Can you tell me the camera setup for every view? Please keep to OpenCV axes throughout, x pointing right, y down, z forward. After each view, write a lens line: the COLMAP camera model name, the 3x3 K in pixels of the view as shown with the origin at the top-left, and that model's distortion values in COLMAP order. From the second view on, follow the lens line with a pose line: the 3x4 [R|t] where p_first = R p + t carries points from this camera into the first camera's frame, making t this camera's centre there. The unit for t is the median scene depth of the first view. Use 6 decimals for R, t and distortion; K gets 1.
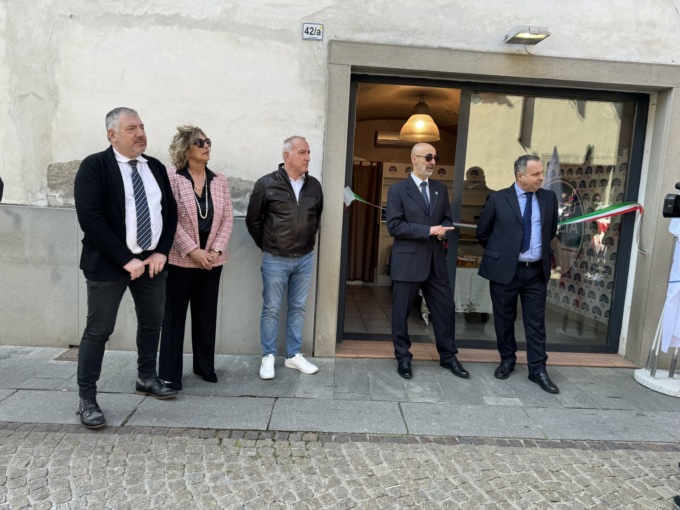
lens RADIAL K [[514.4, 0, 339.1], [0, 514.4, 257.4], [0, 0, 1]] dist [0.033485, -0.034421]
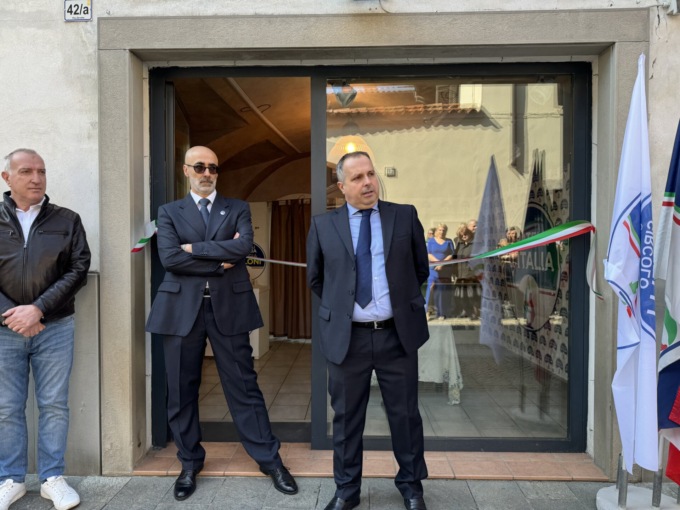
lens RADIAL K [[514.4, 0, 342.8], [0, 514.4, 255.1], [0, 0, 1]] dist [0.033485, -0.034421]
pose [[0.993714, -0.052705, -0.098764, 0.366728], [0.042991, 0.994255, -0.098024, -0.011565], [0.103363, 0.093162, 0.990271, 0.355449]]
